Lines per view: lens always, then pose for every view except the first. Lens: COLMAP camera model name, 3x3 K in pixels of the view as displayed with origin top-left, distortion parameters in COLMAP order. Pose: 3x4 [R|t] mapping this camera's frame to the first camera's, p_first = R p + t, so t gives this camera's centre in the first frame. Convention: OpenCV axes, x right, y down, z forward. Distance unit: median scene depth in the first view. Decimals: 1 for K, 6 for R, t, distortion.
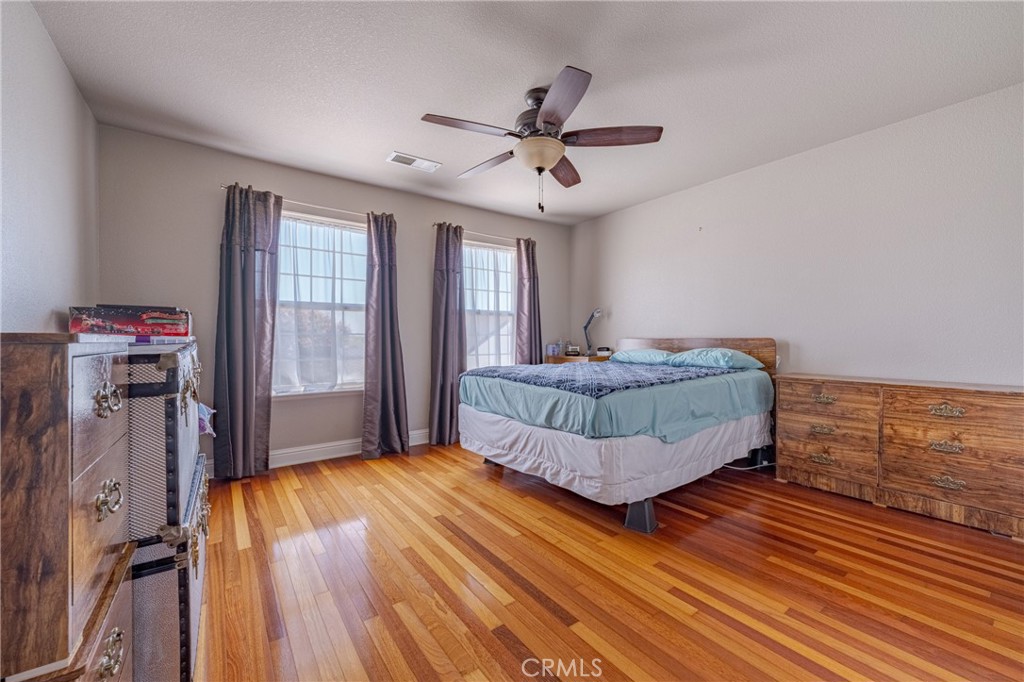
lens RADIAL K [[401.9, 0, 520.4], [0, 401.9, 347.1], [0, 0, 1]] dist [-0.001278, -0.000247]
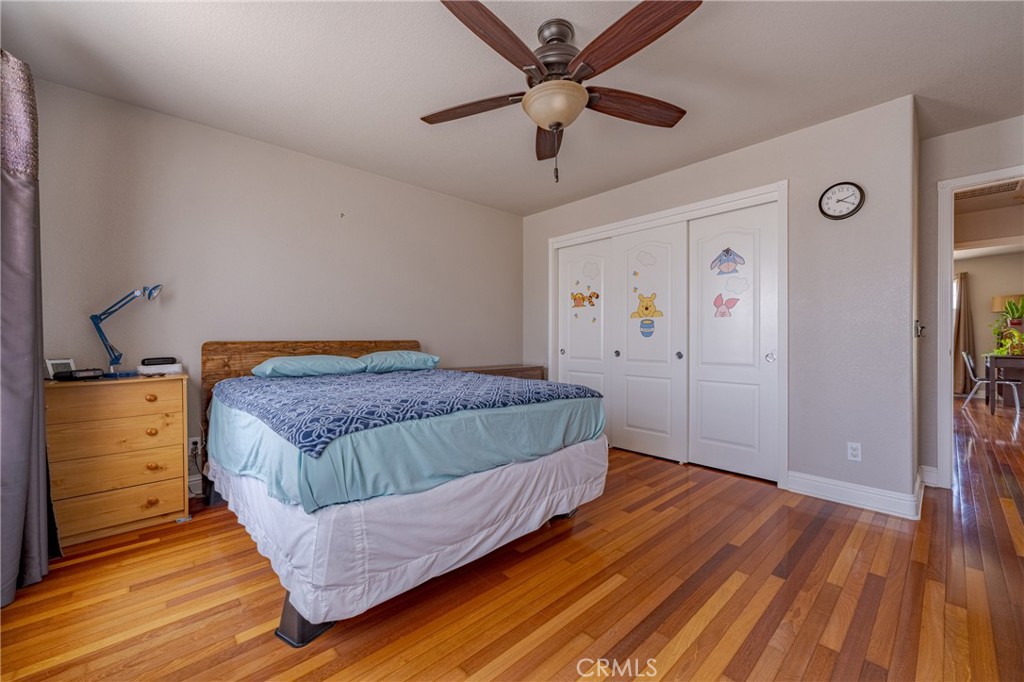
lens RADIAL K [[401.9, 0, 506.4], [0, 401.9, 343.8], [0, 0, 1]] dist [-0.001278, -0.000247]
pose [[-0.086597, -0.004861, 0.996232, -0.749693], [0.024384, 0.999678, 0.006998, -0.021660], [-0.995945, 0.024898, -0.086450, 1.199727]]
